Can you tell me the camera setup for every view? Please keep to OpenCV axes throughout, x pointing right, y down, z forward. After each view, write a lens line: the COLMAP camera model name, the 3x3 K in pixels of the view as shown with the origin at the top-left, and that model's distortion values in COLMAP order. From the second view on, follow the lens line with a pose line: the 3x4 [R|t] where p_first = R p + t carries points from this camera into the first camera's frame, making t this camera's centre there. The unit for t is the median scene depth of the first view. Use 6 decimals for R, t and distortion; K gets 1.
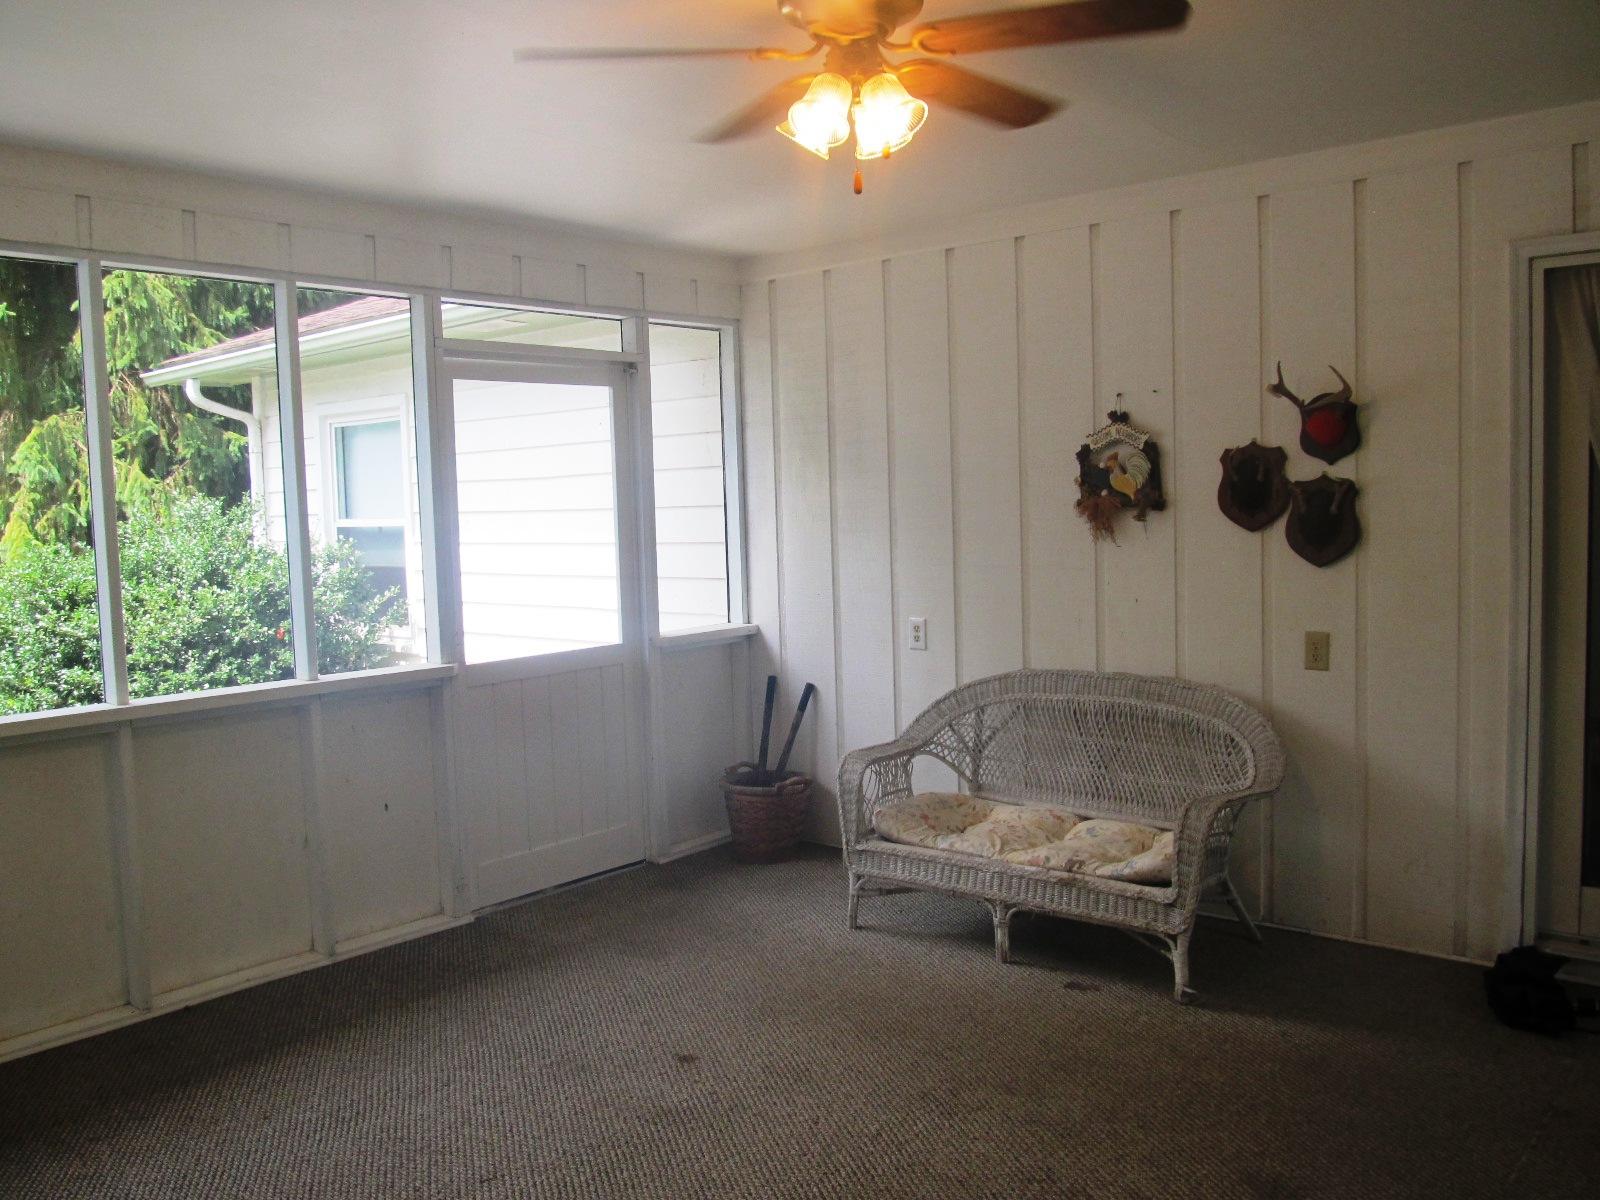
lens RADIAL K [[1307.0, 0, 807.0], [0, 1307.0, 595.0], [0, 0, 1]] dist [-0.105543, 0.088711]
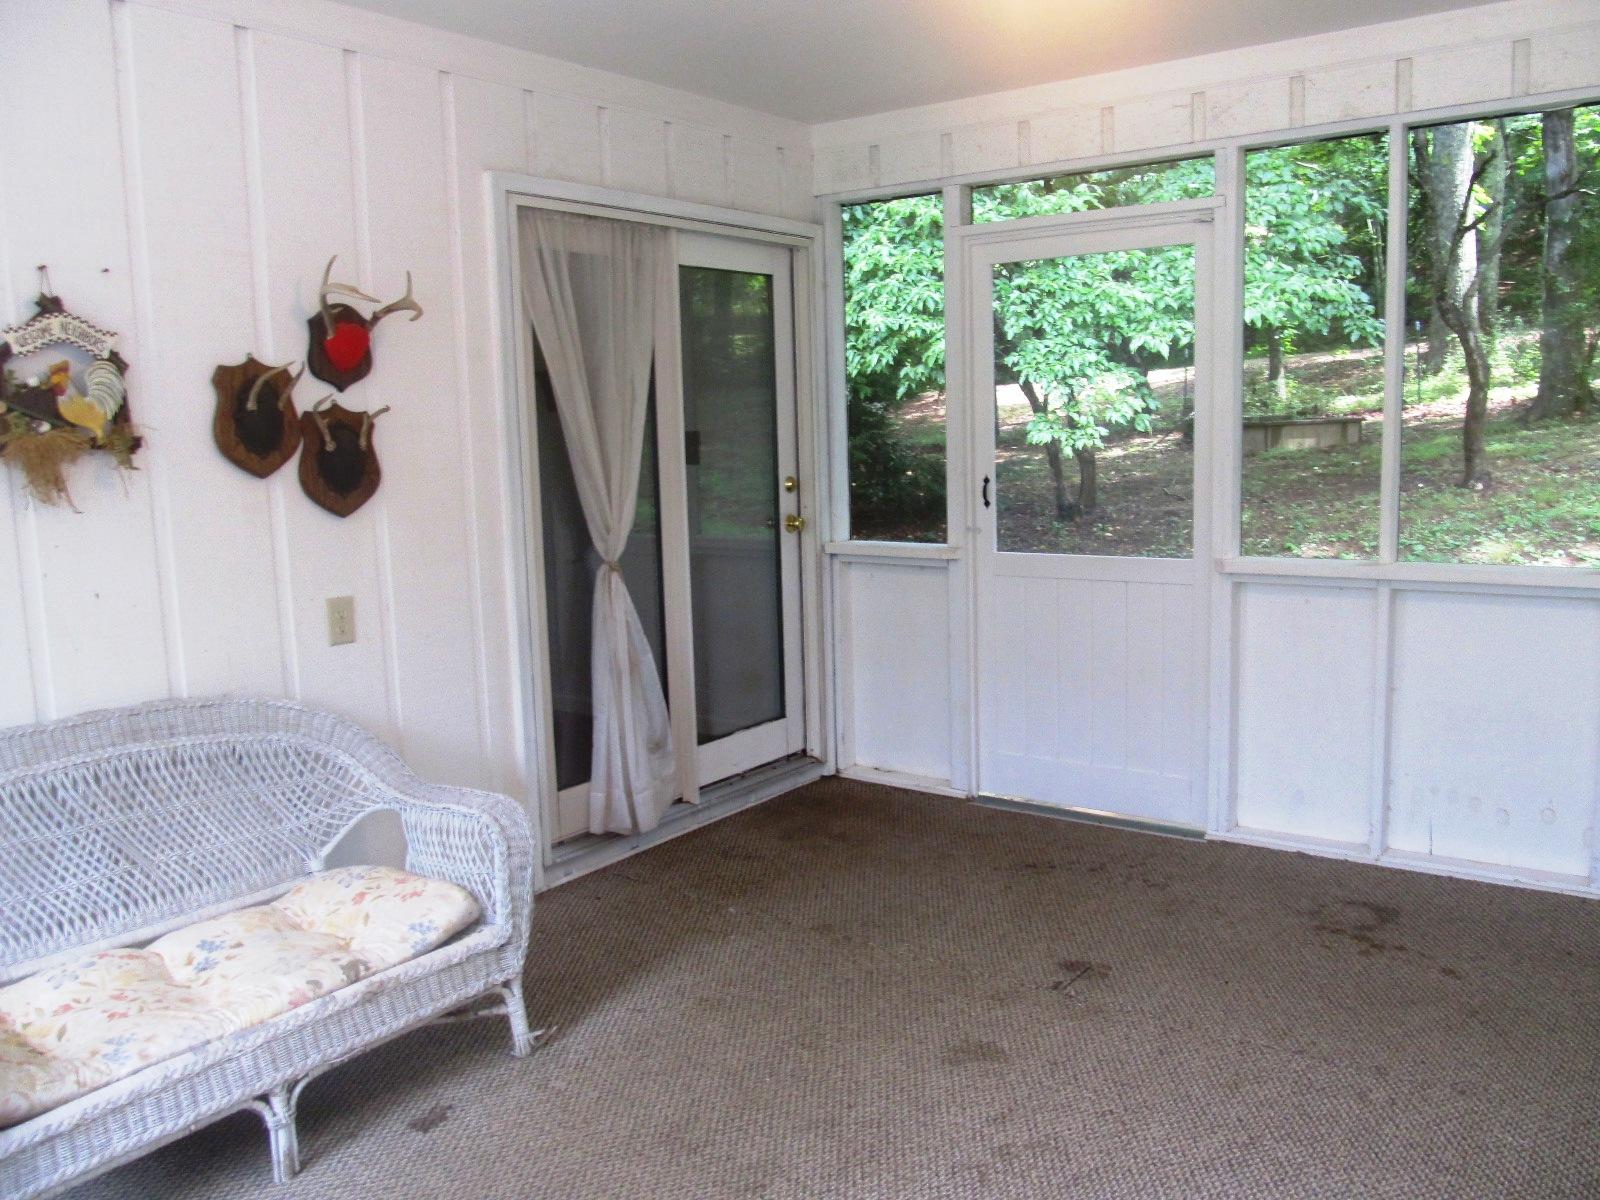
lens RADIAL K [[1307.0, 0, 807.0], [0, 1307.0, 595.0], [0, 0, 1]] dist [-0.105543, 0.088711]
pose [[-0.064115, -0.103212, 0.992591, -0.433341], [0.102258, 0.988722, 0.109415, -0.031900], [-0.992690, 0.108515, -0.052837, 0.749004]]
